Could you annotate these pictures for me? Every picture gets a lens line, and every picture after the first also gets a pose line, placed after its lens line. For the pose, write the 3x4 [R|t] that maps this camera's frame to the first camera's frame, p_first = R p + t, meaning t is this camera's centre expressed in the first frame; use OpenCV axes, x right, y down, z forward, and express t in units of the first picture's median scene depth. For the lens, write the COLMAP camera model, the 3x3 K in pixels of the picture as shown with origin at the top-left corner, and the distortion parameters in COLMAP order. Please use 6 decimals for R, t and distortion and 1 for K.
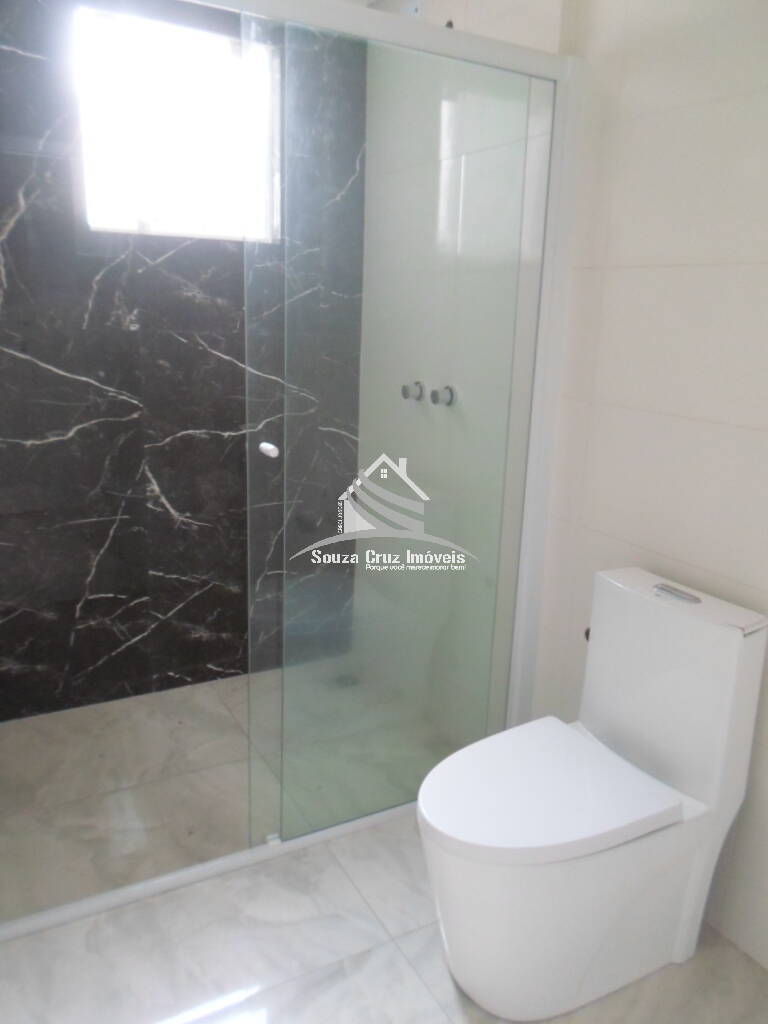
lens RADIAL K [[783.7, 0, 395.4], [0, 783.7, 476.2], [0, 0, 1]] dist [0.002889, -0.016637]
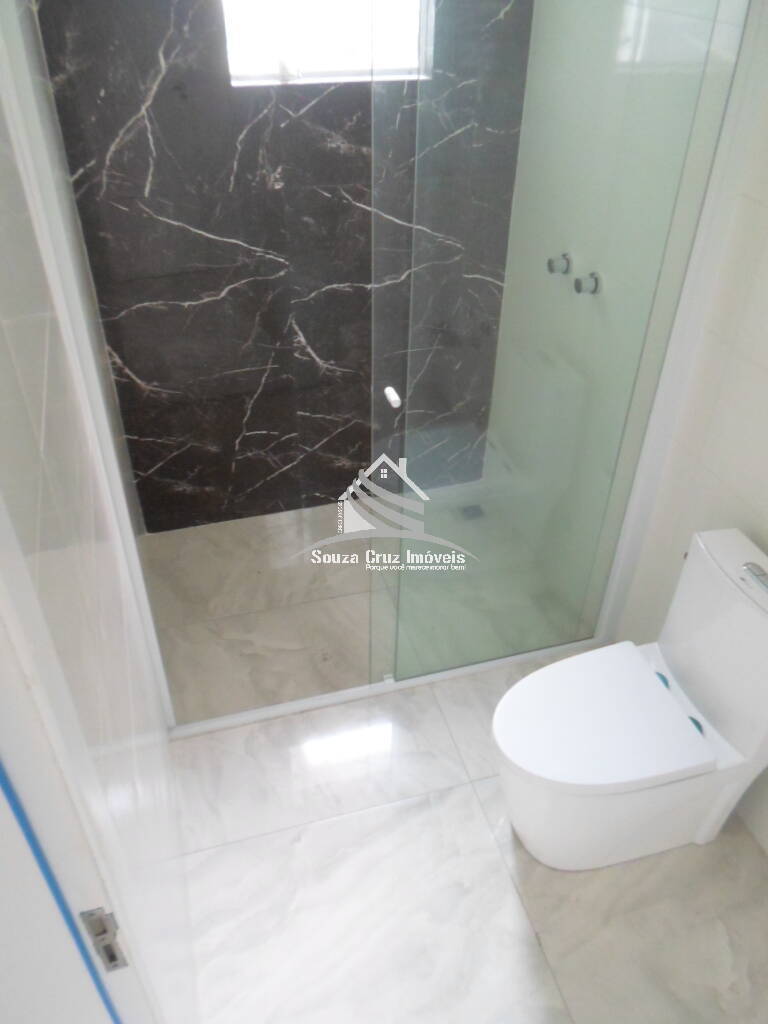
lens RADIAL K [[783.7, 0, 391.6], [0, 783.7, 509.0], [0, 0, 1]] dist [0.002889, -0.016637]
pose [[0.976170, 0.117284, -0.182583, 0.033305], [-0.037556, 0.919977, 0.390168, -0.204439], [0.213733, -0.374013, 0.902459, -0.012129]]
